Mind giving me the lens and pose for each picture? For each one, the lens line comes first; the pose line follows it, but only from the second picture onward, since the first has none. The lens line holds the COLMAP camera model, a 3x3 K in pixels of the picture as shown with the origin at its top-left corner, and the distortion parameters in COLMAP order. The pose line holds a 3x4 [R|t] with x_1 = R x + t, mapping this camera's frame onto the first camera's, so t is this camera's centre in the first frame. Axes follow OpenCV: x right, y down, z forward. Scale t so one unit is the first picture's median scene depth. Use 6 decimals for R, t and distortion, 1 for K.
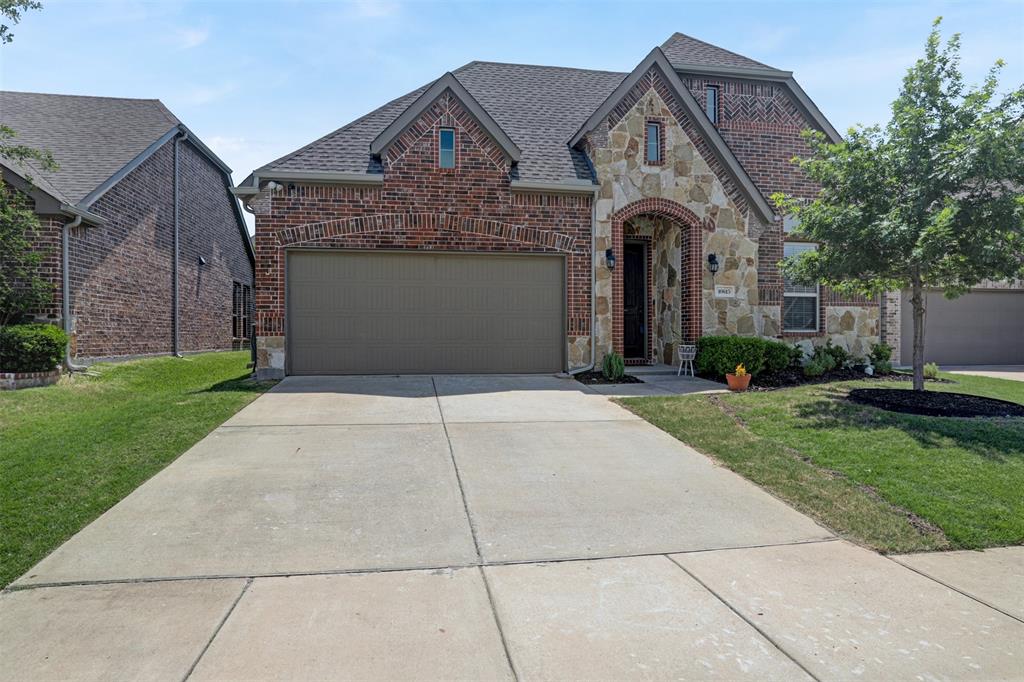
lens RADIAL K [[590.5, 0, 485.5], [0, 590.5, 341.2], [0, 0, 1]] dist [-0.097732, 0.063850]
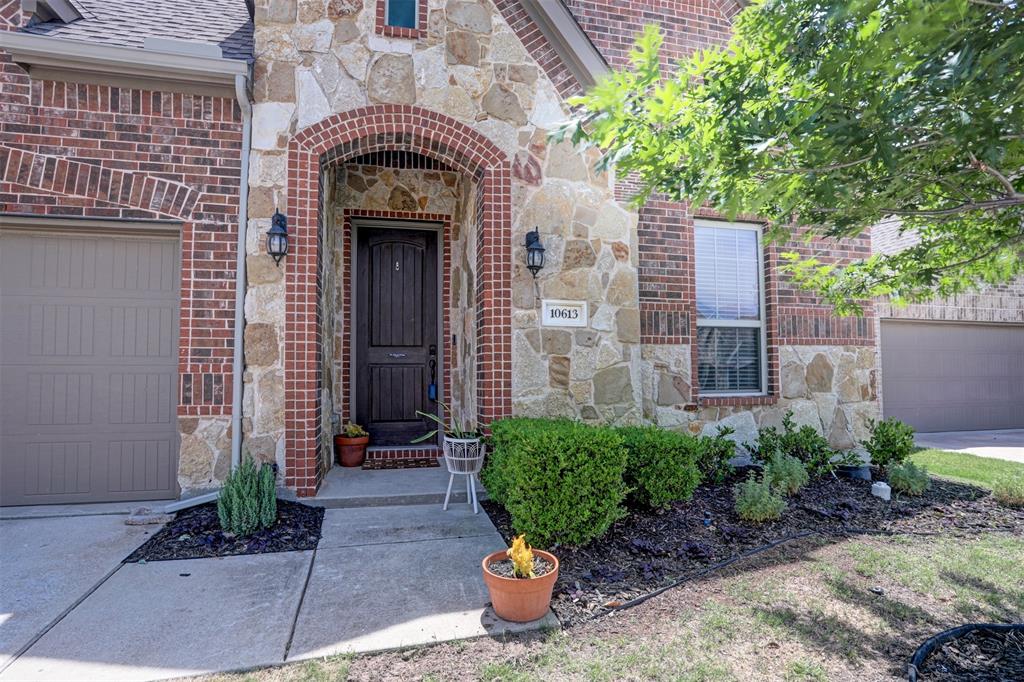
lens RADIAL K [[520.5, 0, 505.1], [0, 520.5, 354.5], [0, 0, 1]] dist [-0.071516, 0.030835]
pose [[0.997850, -0.001056, 0.065526, 0.350183], [0.004396, 0.998697, -0.050848, -0.033768], [-0.065387, 0.051026, 0.996554, 0.617639]]
